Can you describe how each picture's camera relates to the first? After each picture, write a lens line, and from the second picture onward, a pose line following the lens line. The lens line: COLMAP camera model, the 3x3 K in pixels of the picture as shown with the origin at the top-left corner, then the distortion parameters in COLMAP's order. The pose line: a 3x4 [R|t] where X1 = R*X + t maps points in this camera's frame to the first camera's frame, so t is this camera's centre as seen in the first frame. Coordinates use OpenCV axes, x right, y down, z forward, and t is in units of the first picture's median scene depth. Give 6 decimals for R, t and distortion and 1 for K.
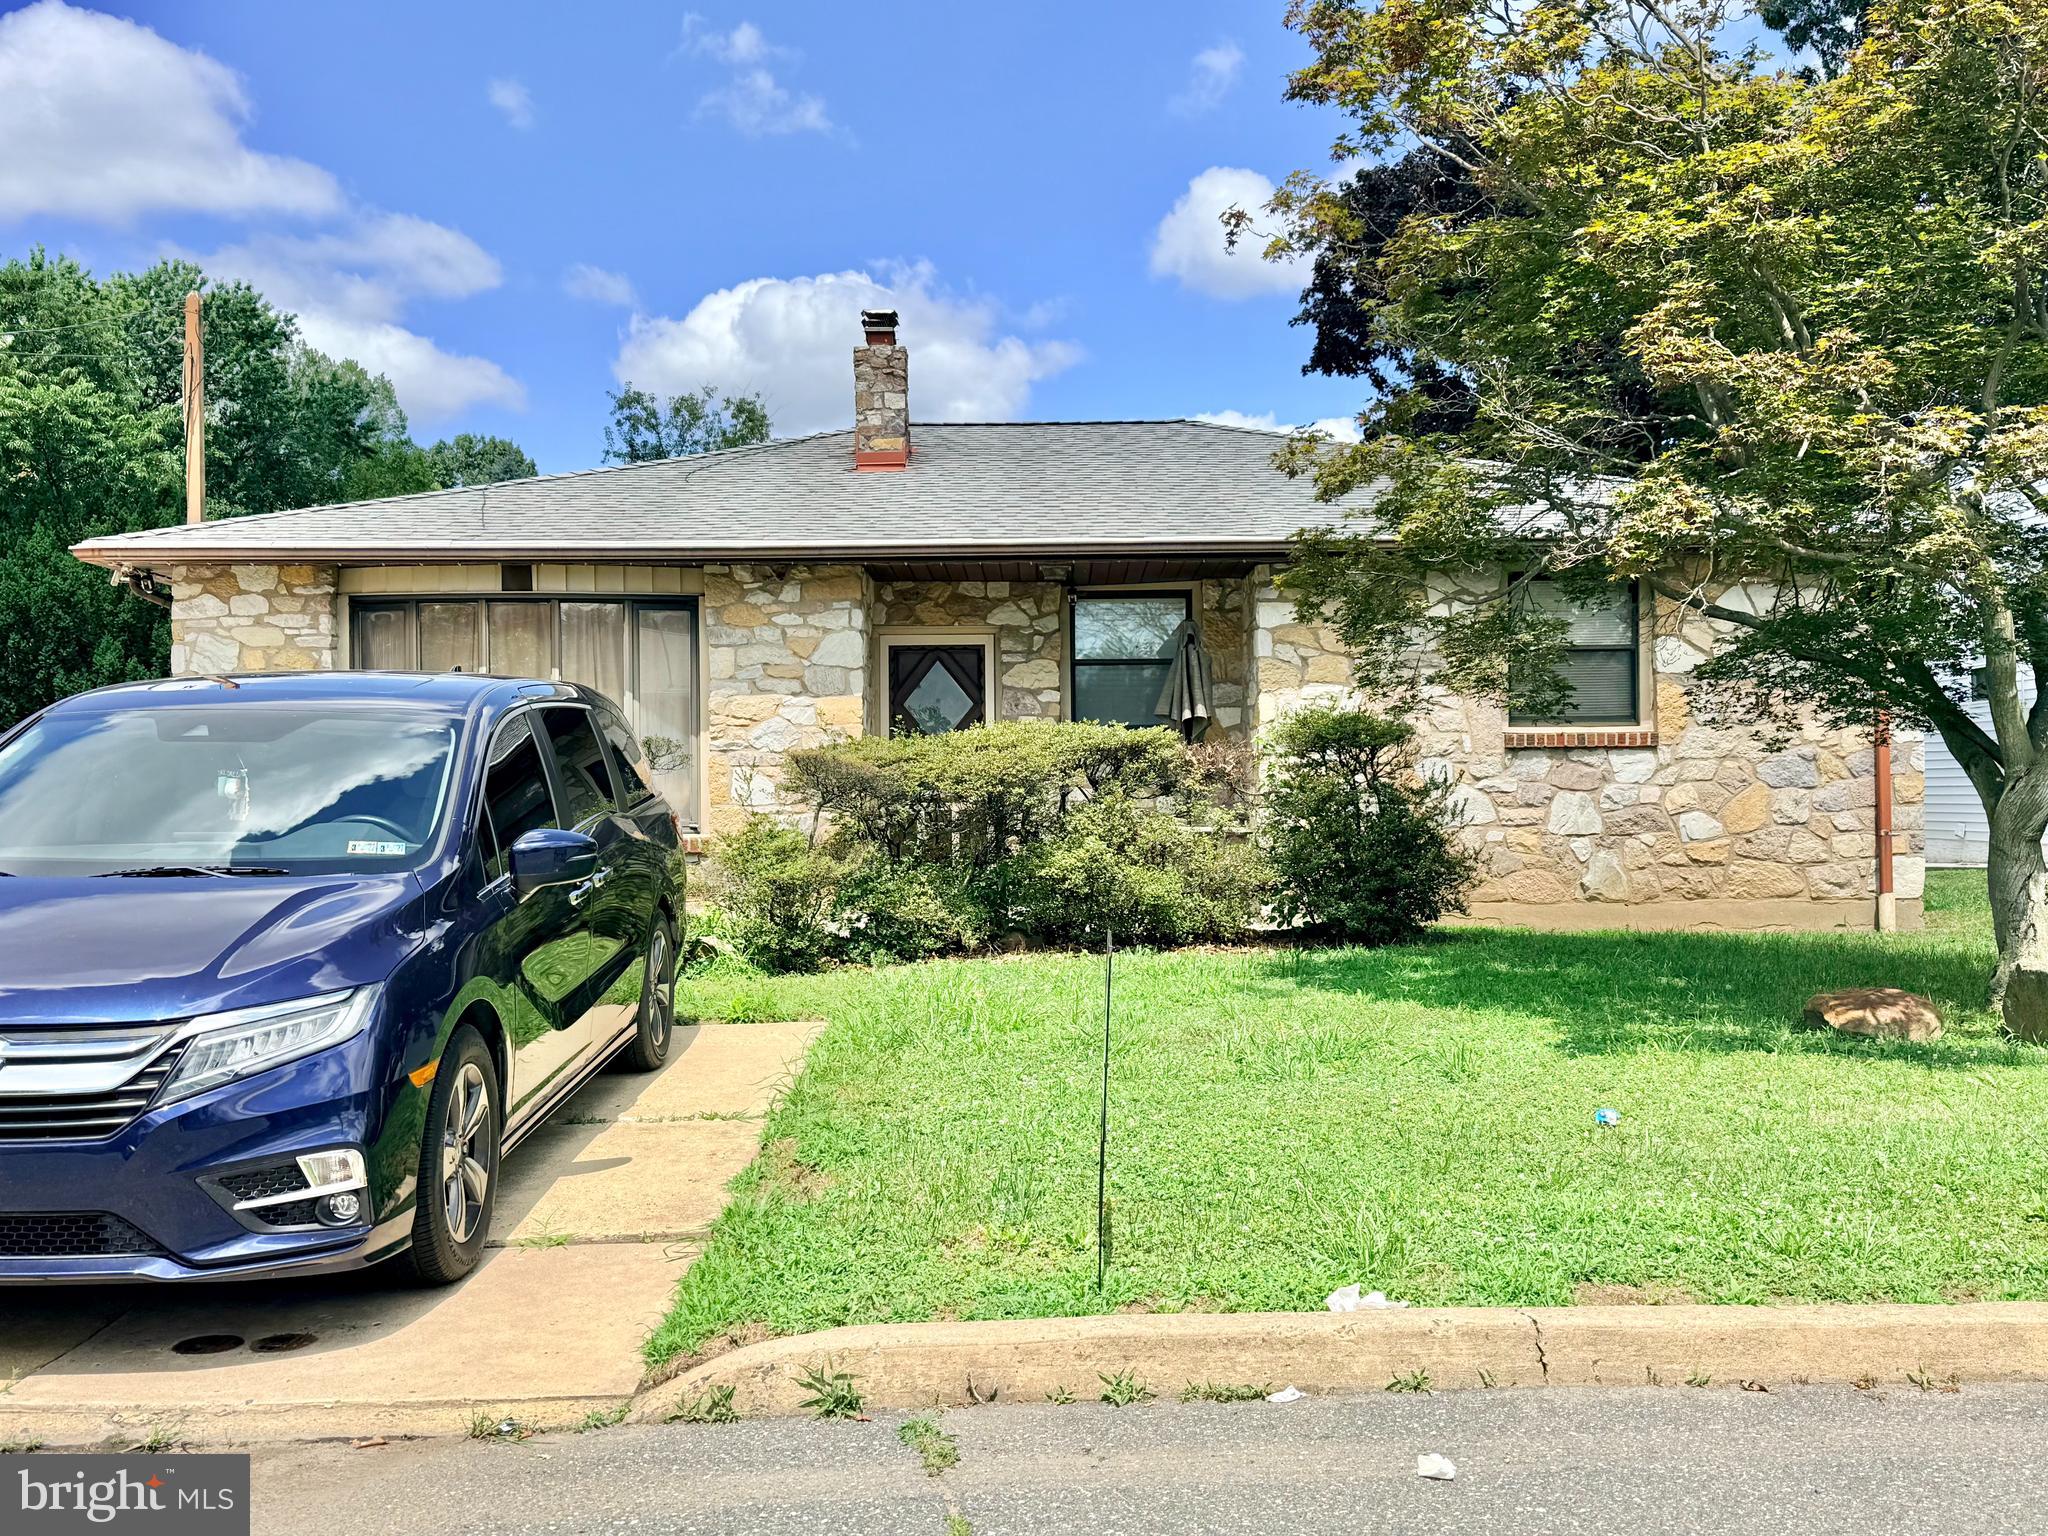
lens RADIAL K [[1999.9, 0, 1012.5], [0, 1999.9, 775.9], [0, 0, 1]] dist [0.116679, -0.180685]
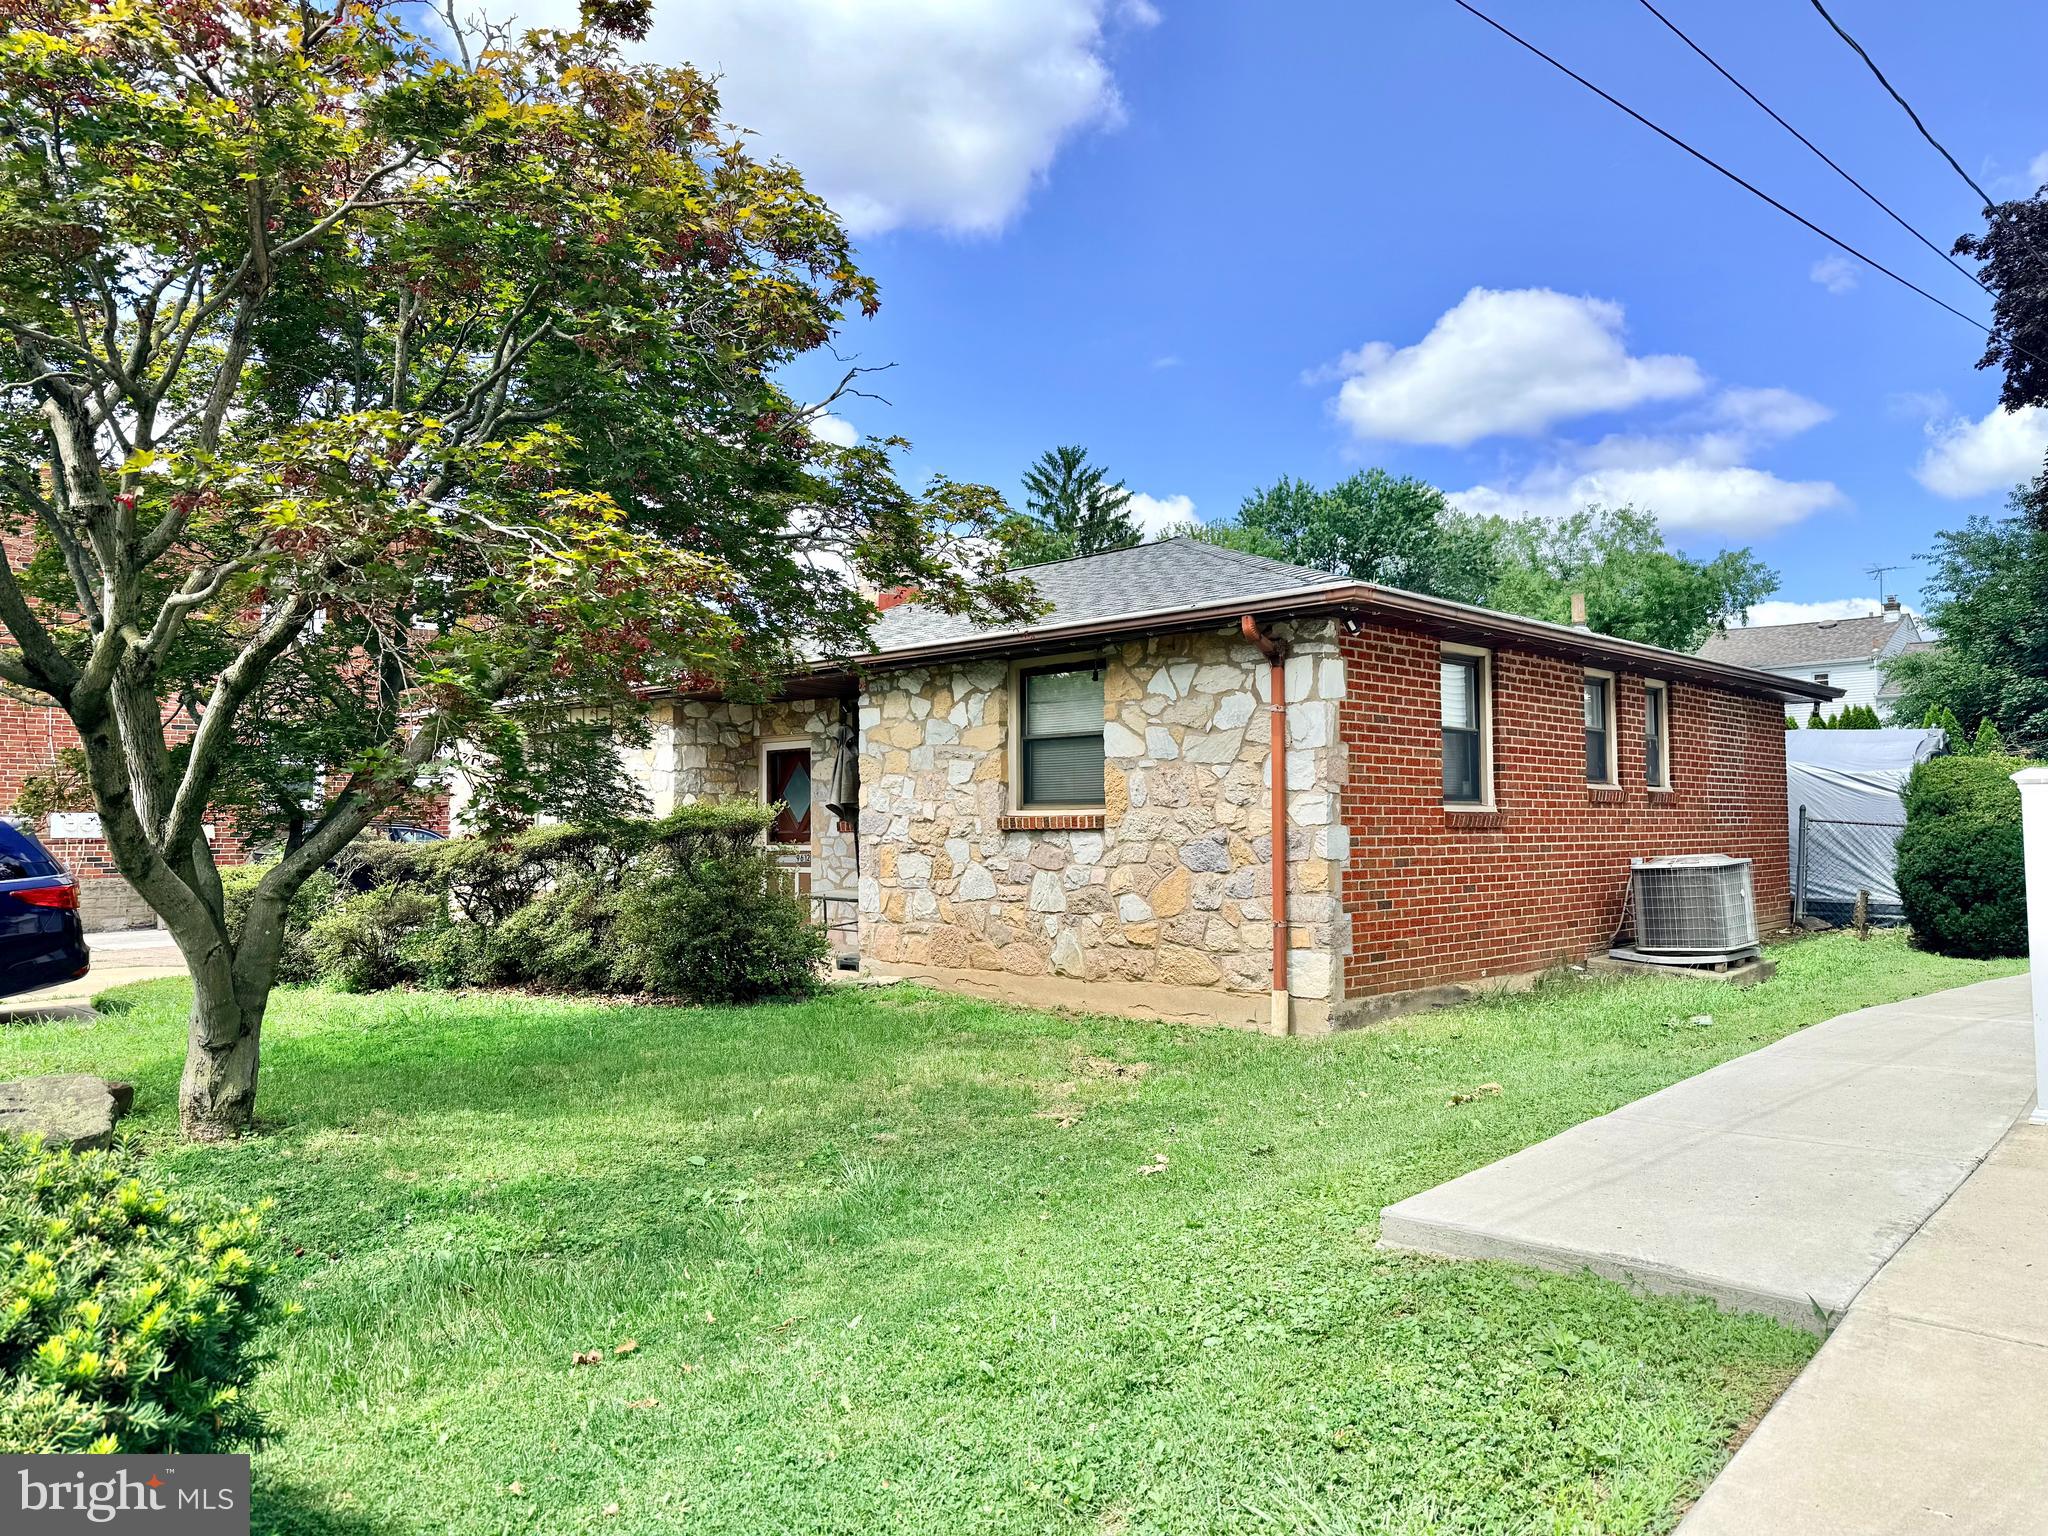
lens RADIAL K [[1416.2, 0, 1024.0], [0, 1416.2, 768.0], [0, 0, 1]] dist [0.114529, -0.173906]
pose [[0.719545, -0.027688, -0.693894, 0.926794], [0.008799, 0.999488, -0.030757, -0.027735], [0.694390, 0.016025, 0.719420, 0.531030]]
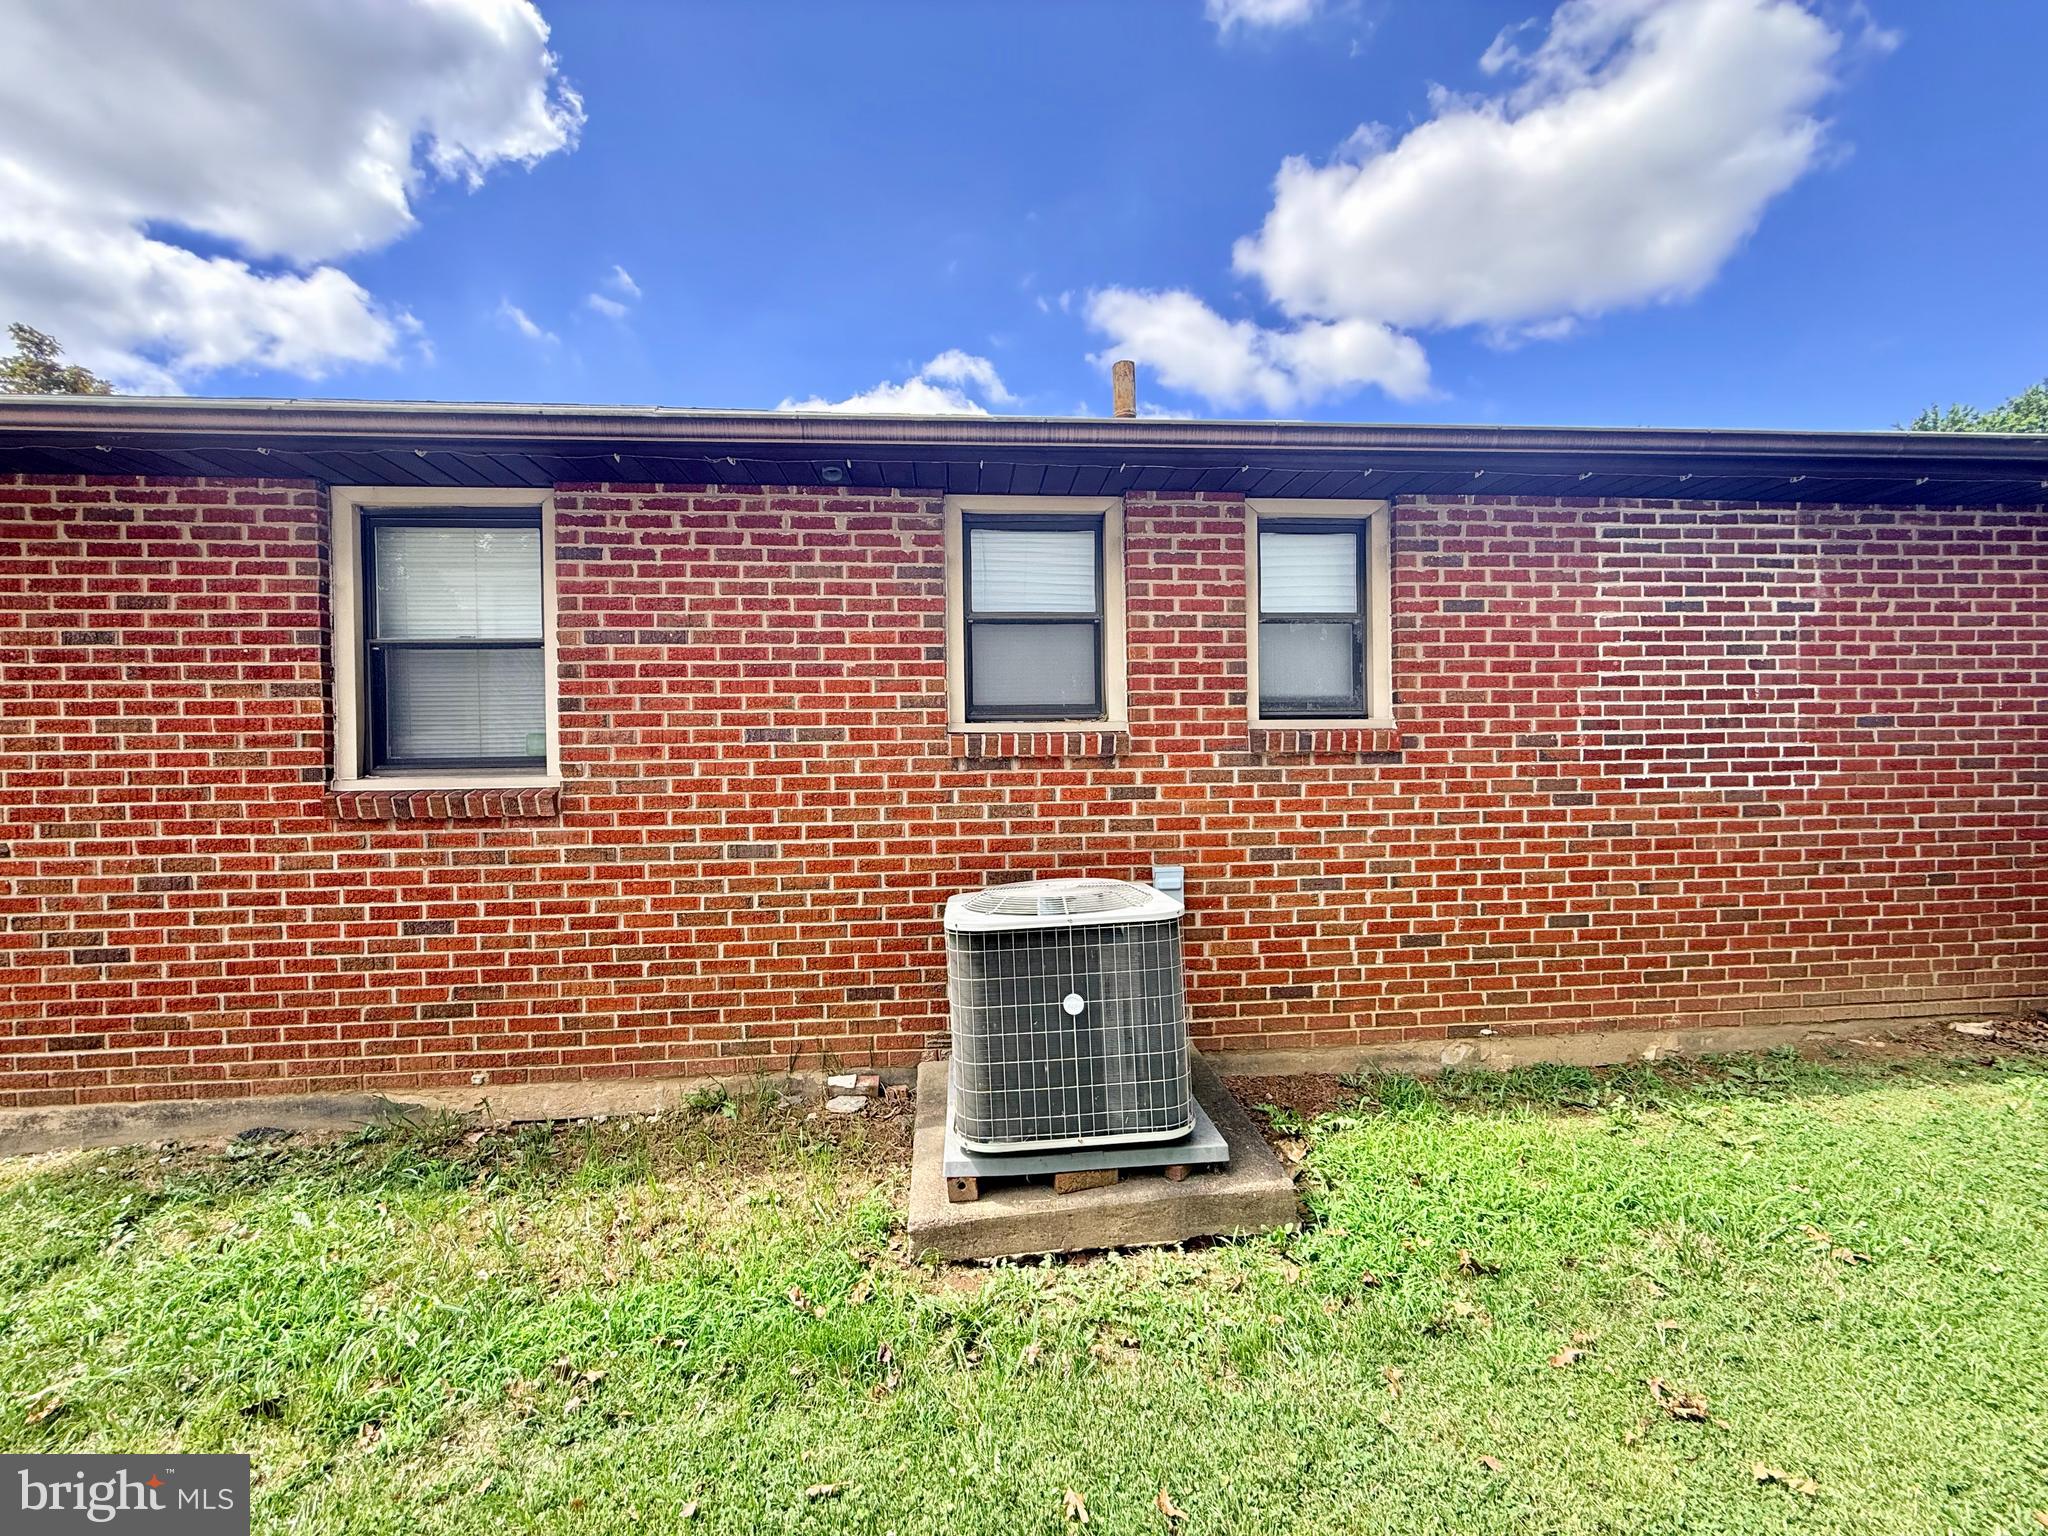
lens RADIAL K [[817.5, 0, 1021.2], [0, 817.5, 763.0], [0, 0, 1]] dist [-0.002440, 0.000499]
pose [[0.086509, 0.017034, -0.996105, 0.810612], [0.024173, 0.999524, 0.019192, -0.034917], [0.995958, -0.025739, 0.086056, 1.500620]]
